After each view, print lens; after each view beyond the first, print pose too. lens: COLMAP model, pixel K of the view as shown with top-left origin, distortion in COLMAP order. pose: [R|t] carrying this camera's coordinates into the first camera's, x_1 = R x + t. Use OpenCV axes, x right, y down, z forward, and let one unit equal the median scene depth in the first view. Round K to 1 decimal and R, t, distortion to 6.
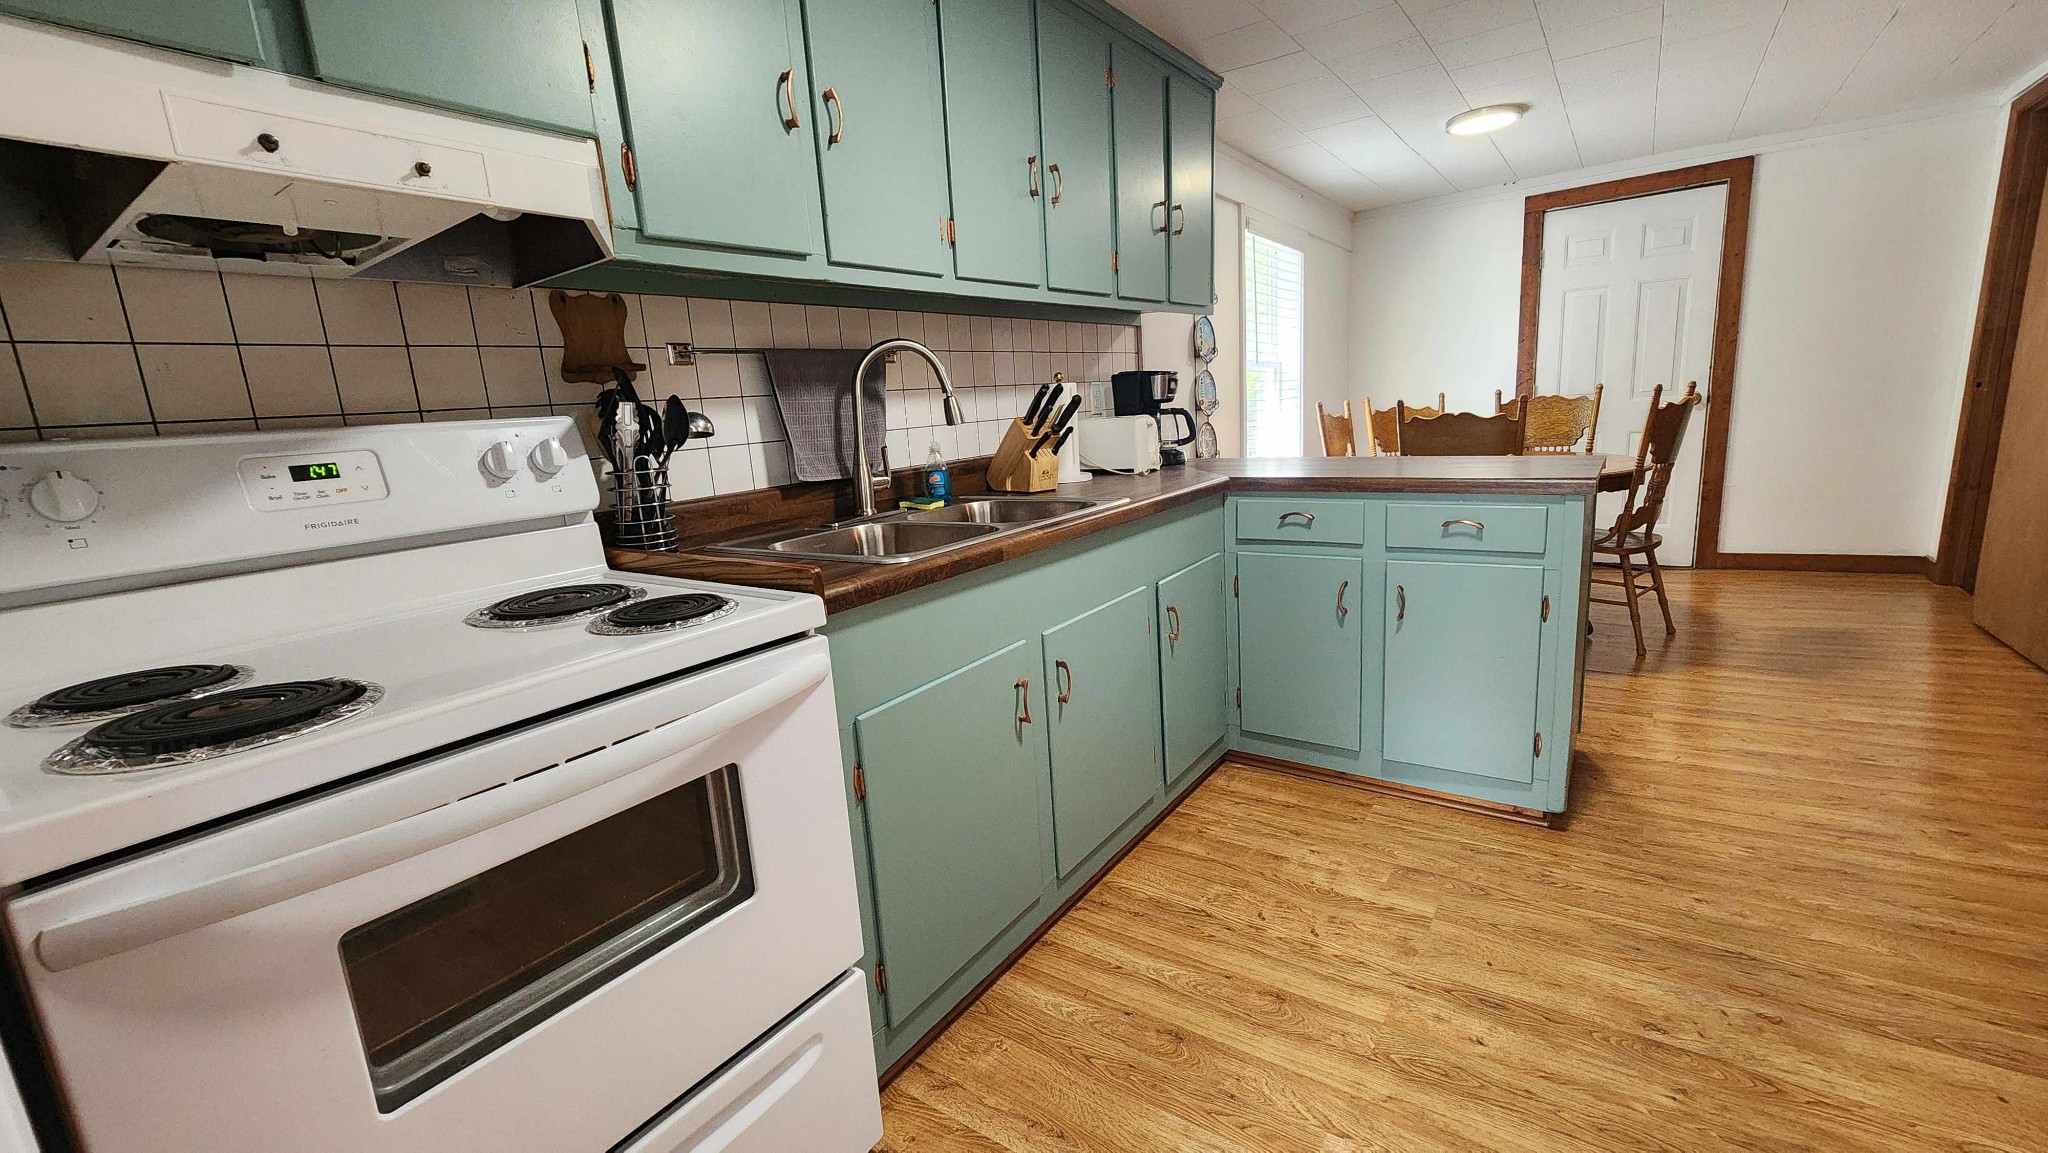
lens RADIAL K [[842.5, 0, 1026.4], [0, 842.5, 572.9], [0, 0, 1]] dist [-0.000009, 0.000482]
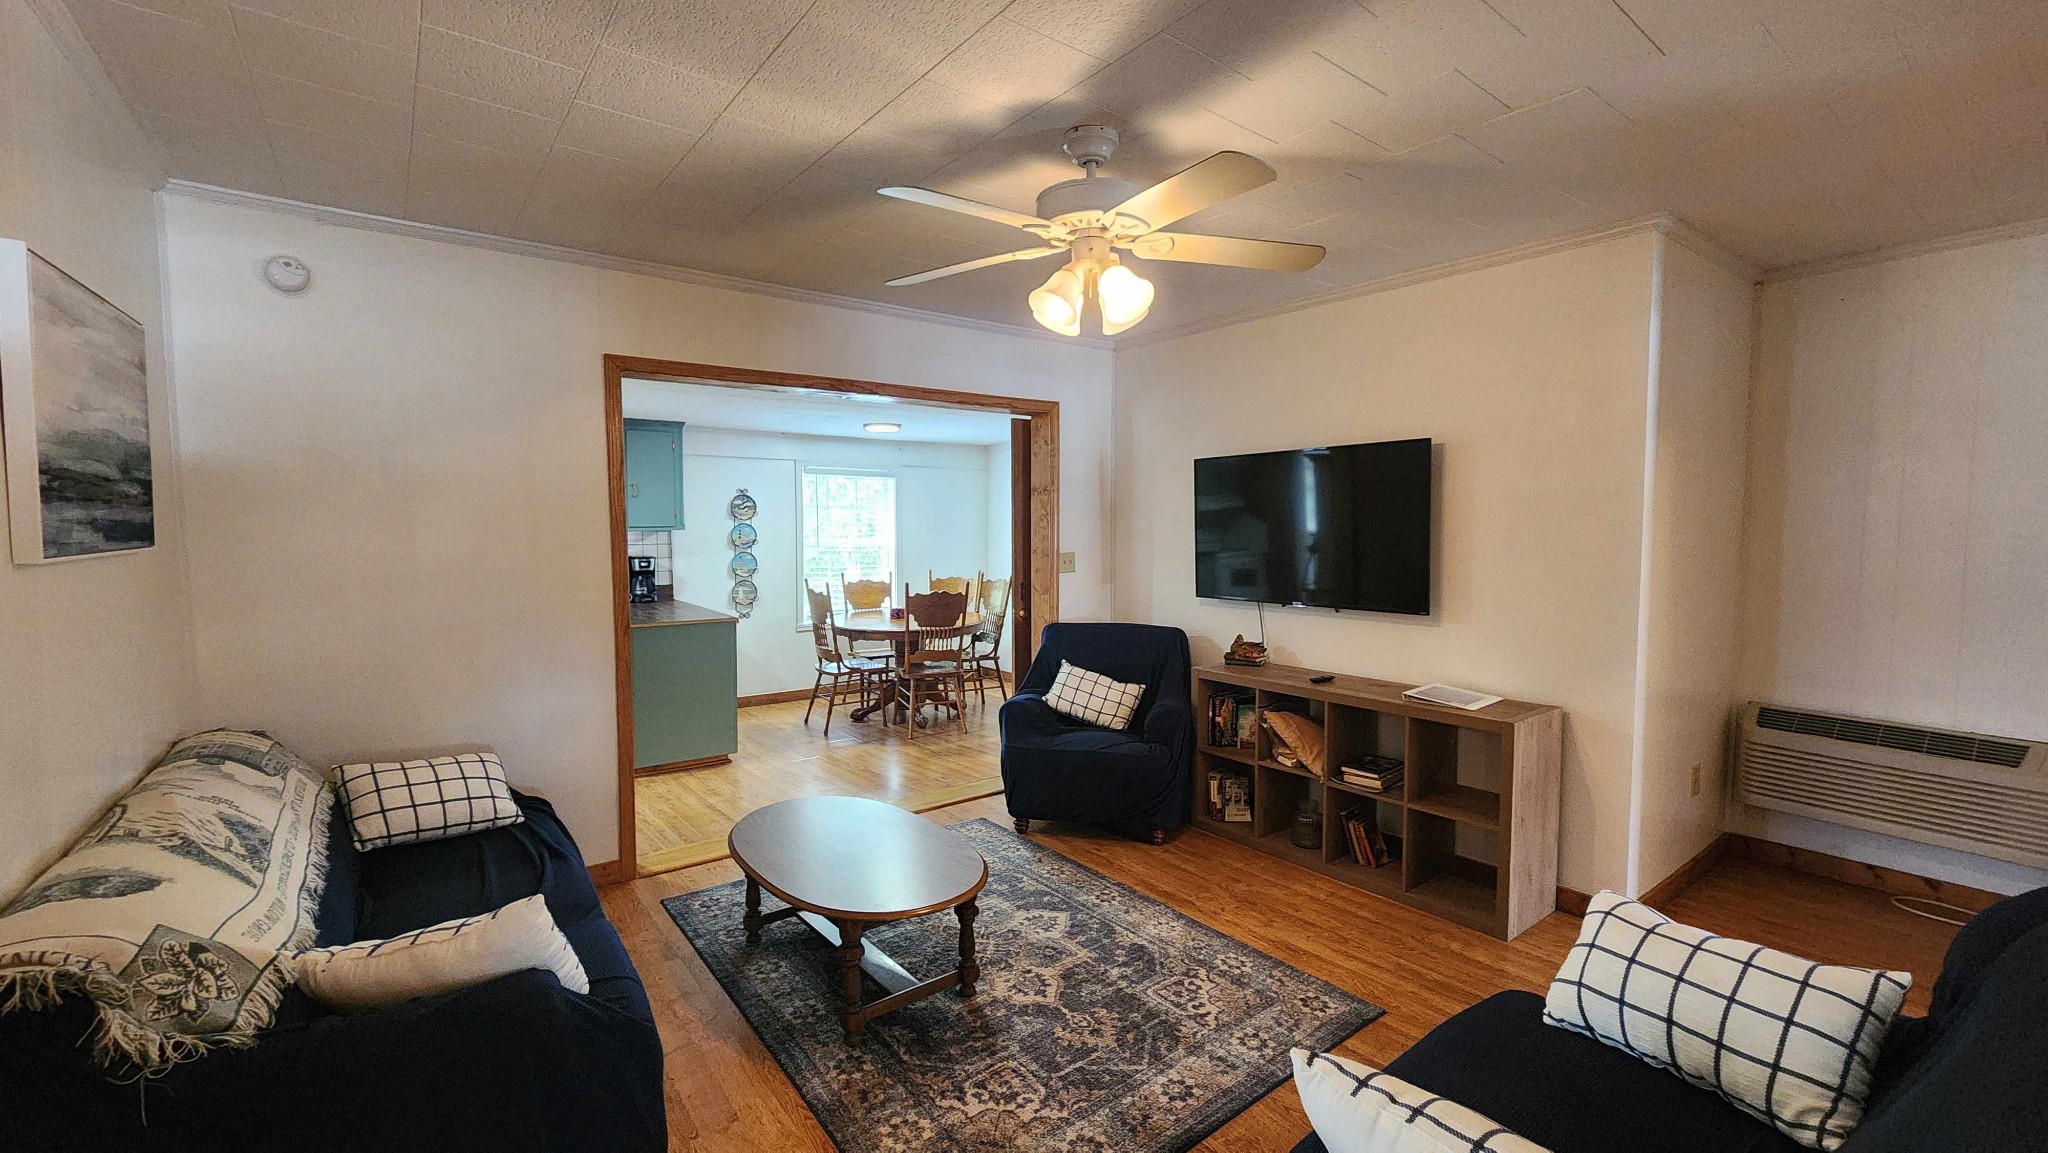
lens RADIAL K [[844.6, 0, 1026.1], [0, 844.6, 575.8], [0, 0, 1]] dist [0.000937, 0.000479]
pose [[0.952474, 0.083708, -0.292892, 2.181288], [-0.119192, 0.987255, -0.105455, -0.115406], [0.280332, 0.135353, 0.950312, -0.904008]]
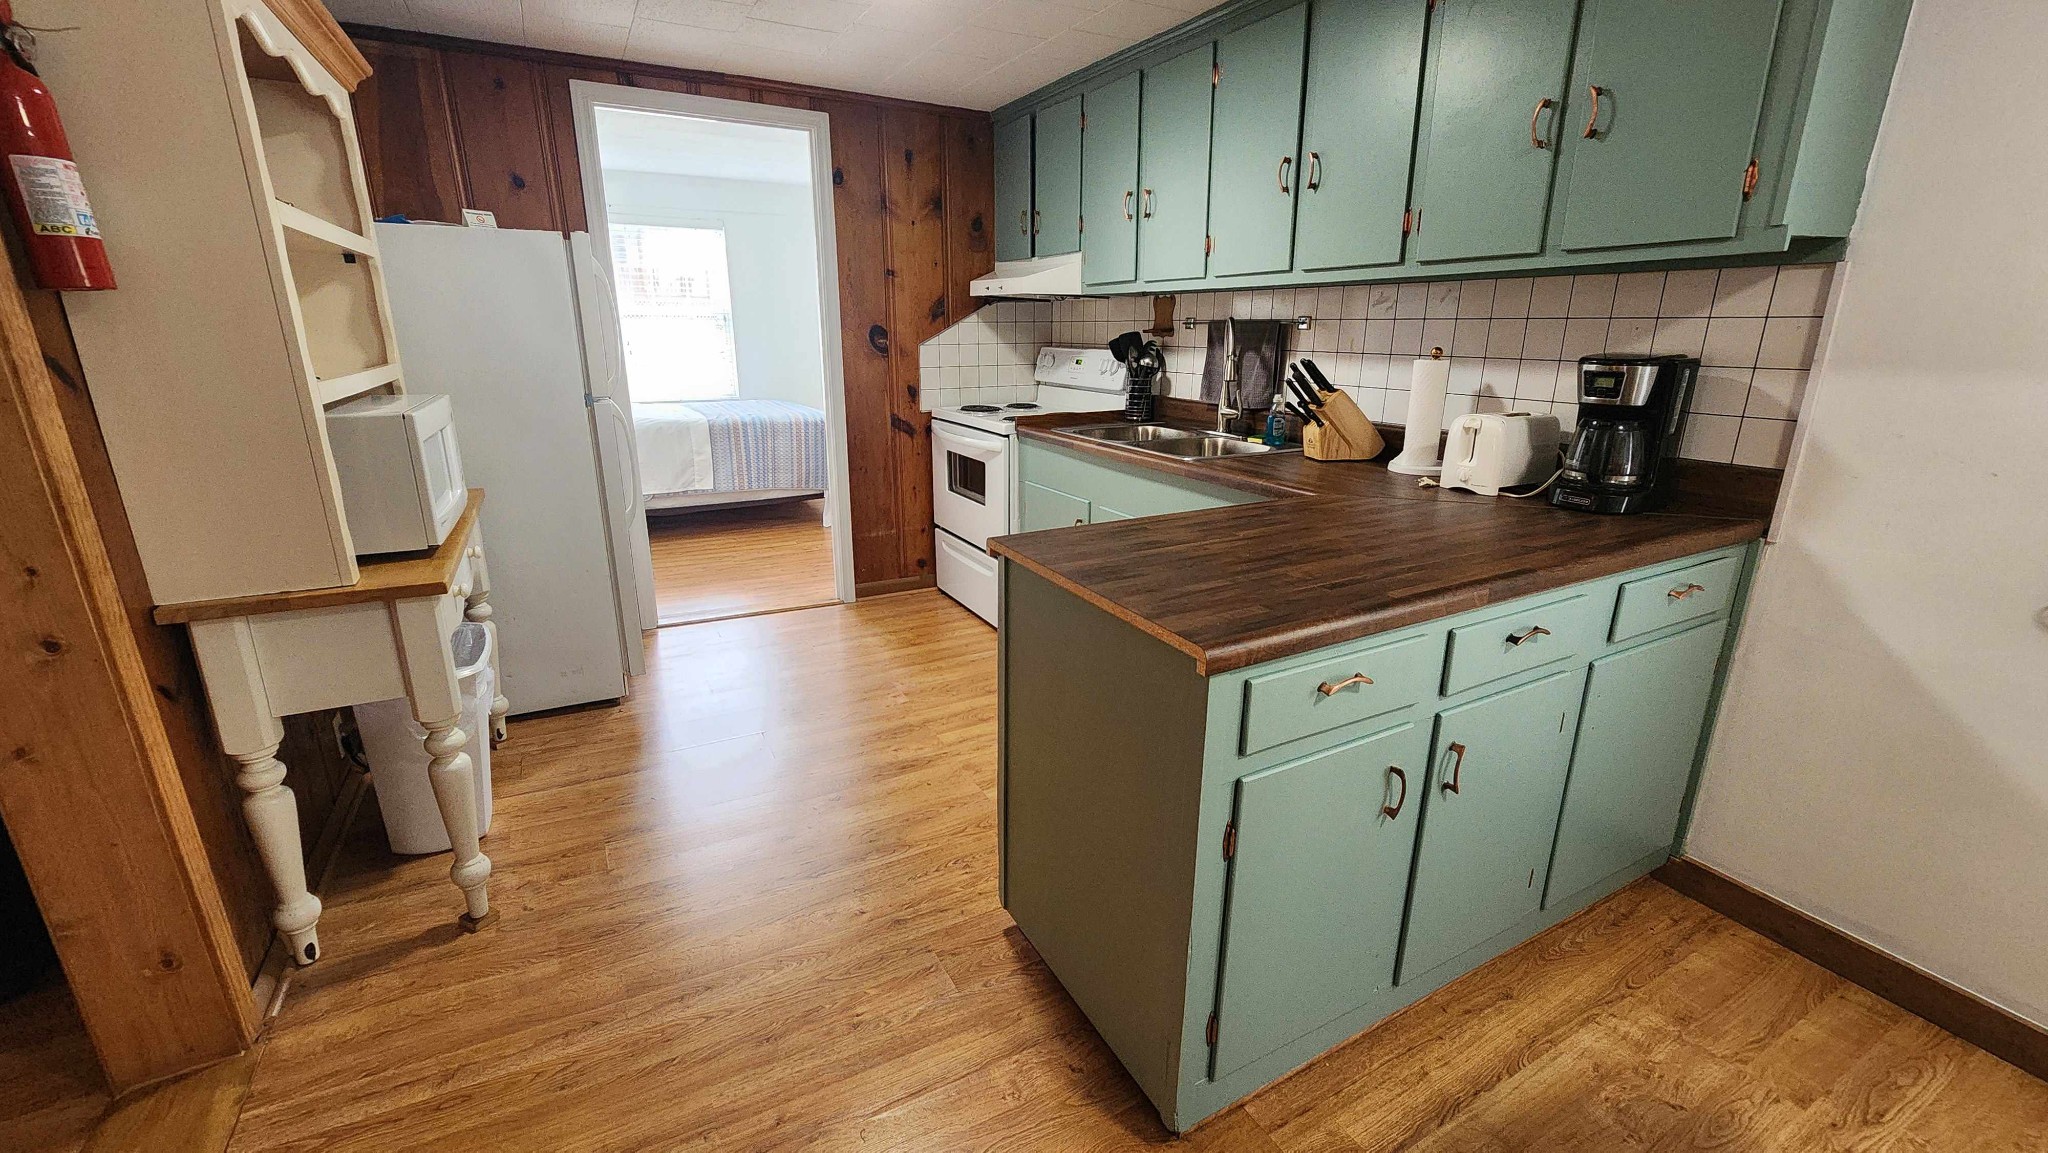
lens RADIAL K [[842.8, 0, 1030.6], [0, 842.8, 576.6], [0, 0, 1]] dist [0.000851, 0.000088]
pose [[-0.438179, 0.320253, -0.839903, 1.196472], [-0.152106, 0.894489, 0.420420, -0.381357], [0.885925, 0.311973, -0.343235, 1.164420]]
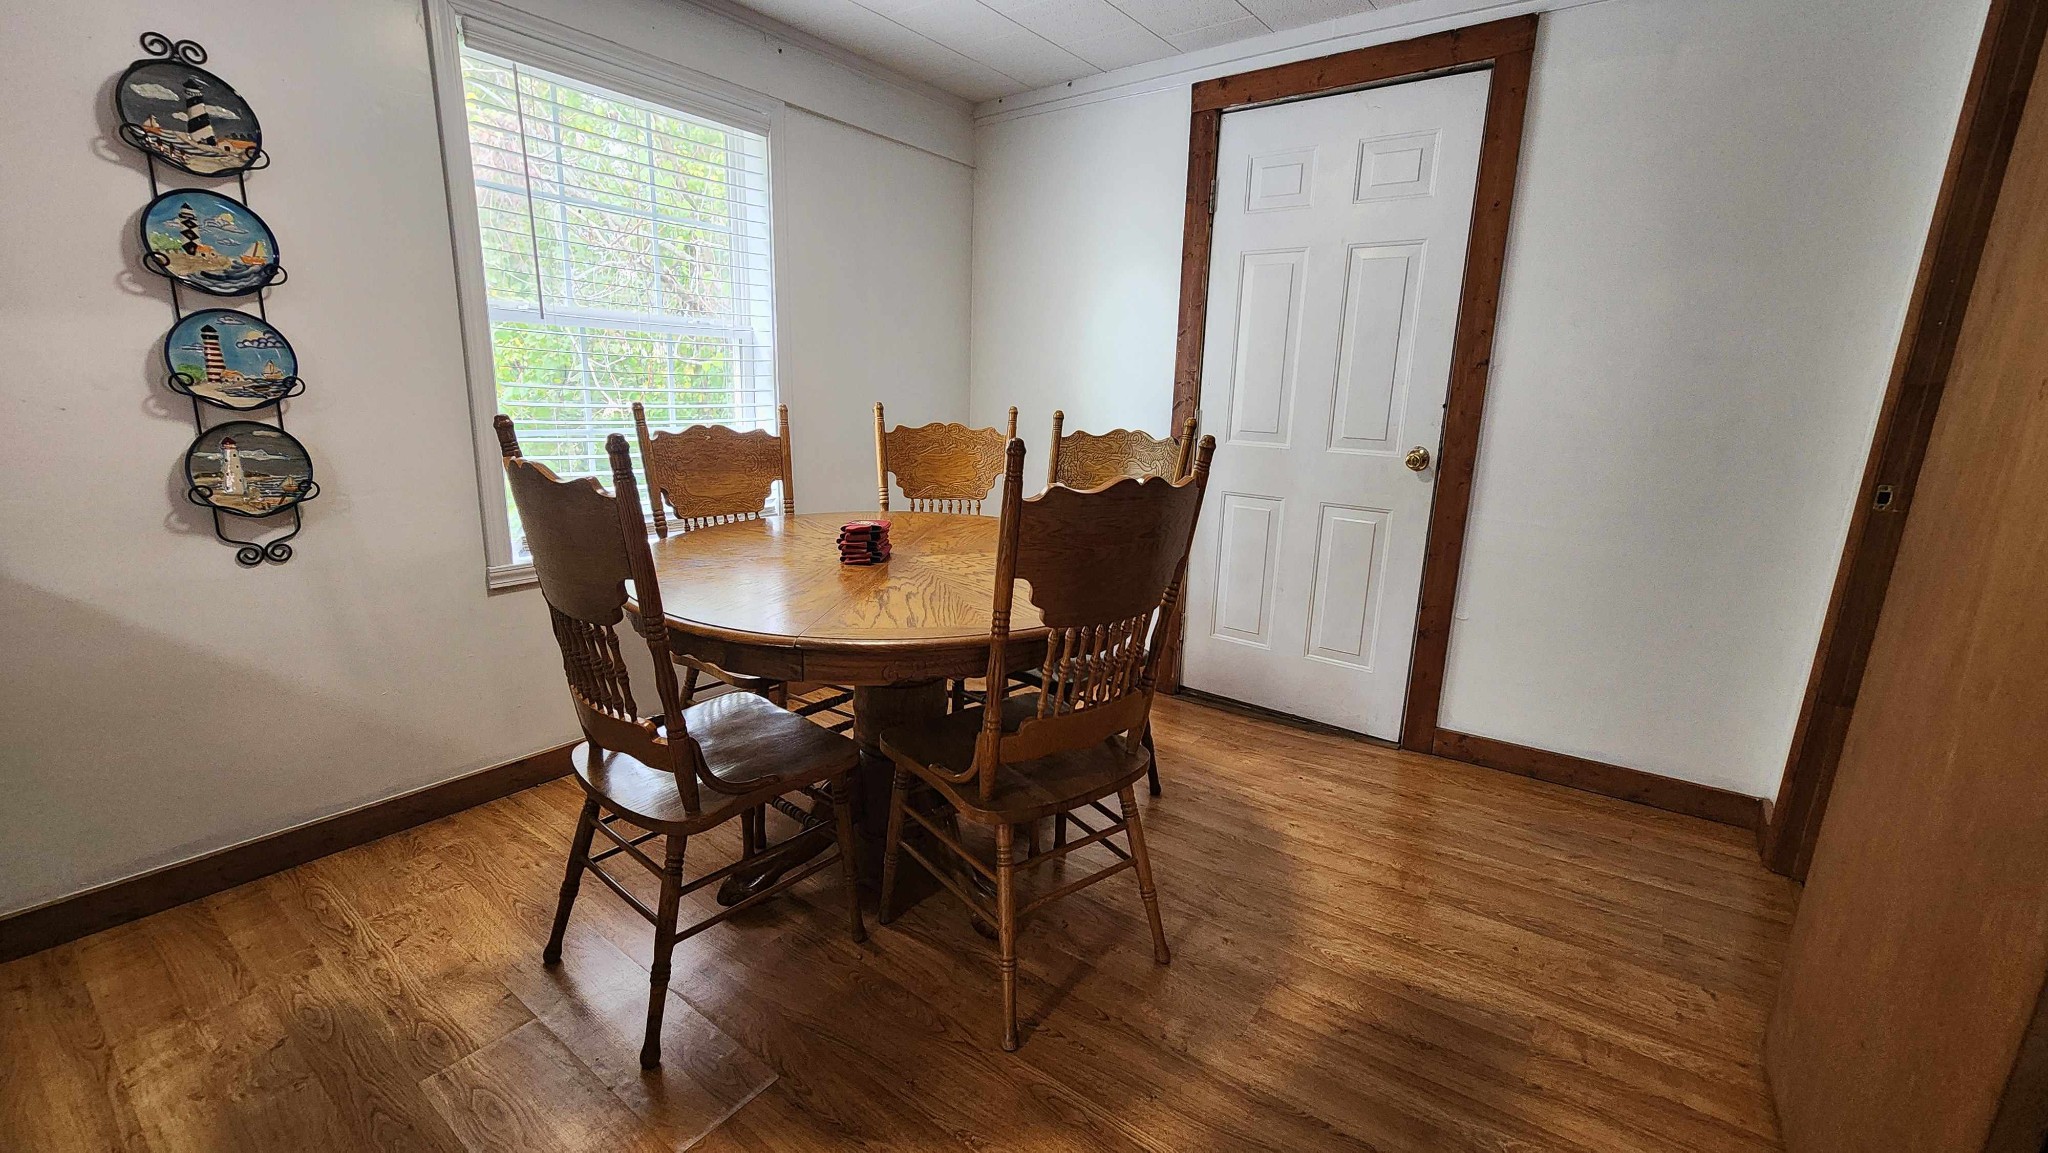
lens RADIAL K [[844.6, 0, 1026.1], [0, 844.6, 575.8], [0, 0, 1]] dist [0.000937, 0.000479]
pose [[0.995294, 0.096905, -0.000008, 1.098242], [-0.096847, 0.994700, 0.034531, -0.252494], [0.003355, -0.034368, 0.999404, 0.870546]]
